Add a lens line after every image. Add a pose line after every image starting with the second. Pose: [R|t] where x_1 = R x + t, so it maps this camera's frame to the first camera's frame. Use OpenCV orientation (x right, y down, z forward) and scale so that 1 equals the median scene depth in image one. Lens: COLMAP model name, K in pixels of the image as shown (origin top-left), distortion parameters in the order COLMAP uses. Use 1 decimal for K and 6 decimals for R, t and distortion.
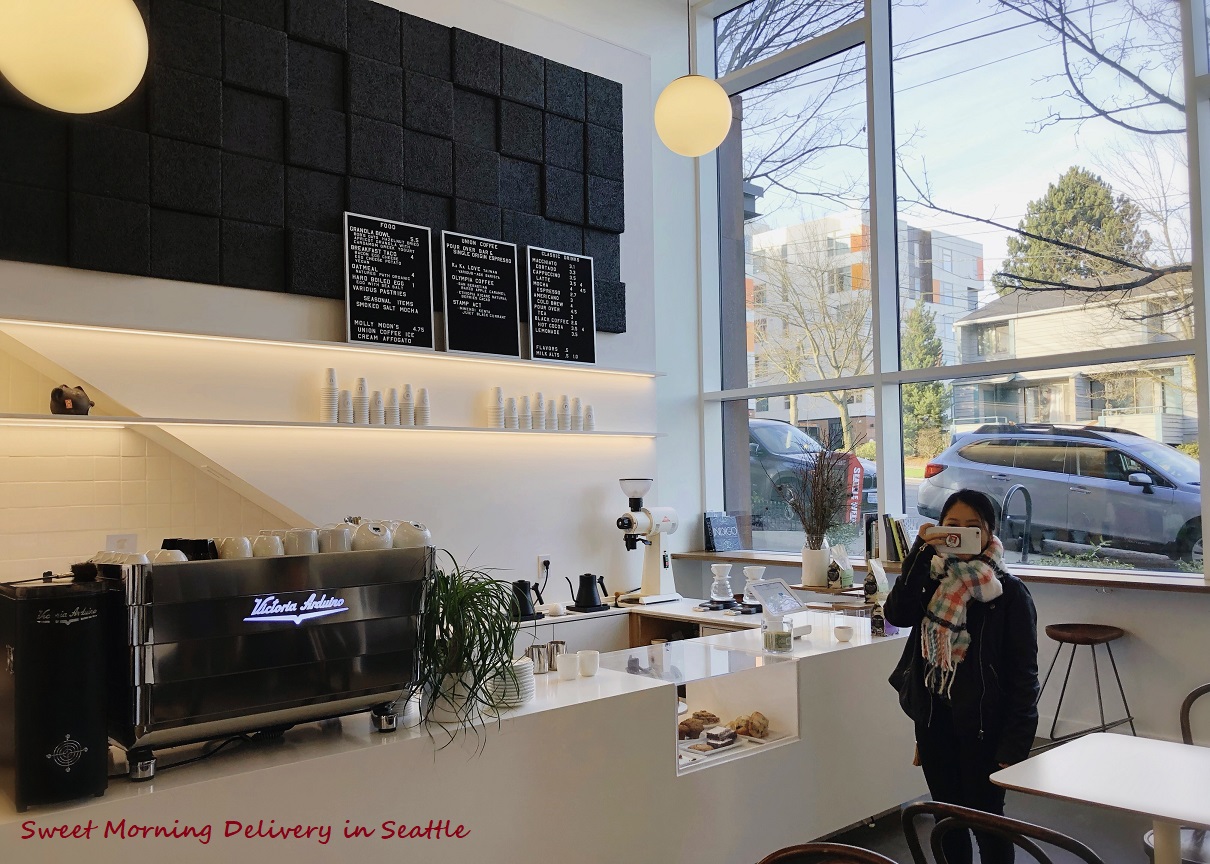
lens RADIAL K [[1023.3, 0, 560.6], [0, 1023.3, 445.1], [0, 0, 1]] dist [-0.046404, 0.000528]
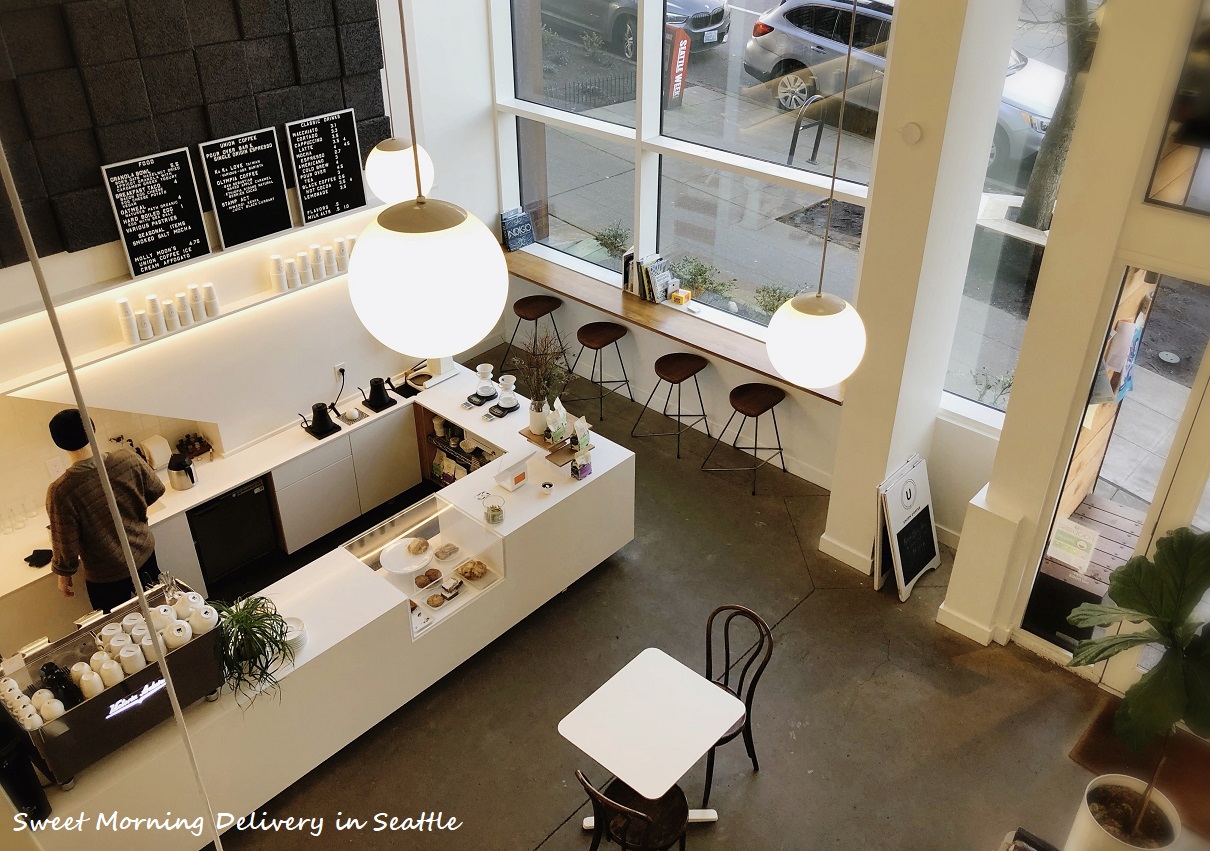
lens RADIAL K [[1023.3, 0, 605.0], [0, 1023.3, 423.6], [0, 0, 1]] dist [-0.046404, 0.000528]
pose [[0.991438, -0.059633, 0.116163, 0.163538], [-0.016374, 0.825820, 0.563695, -0.562710], [-0.129544, -0.560771, 0.817774, -0.095915]]
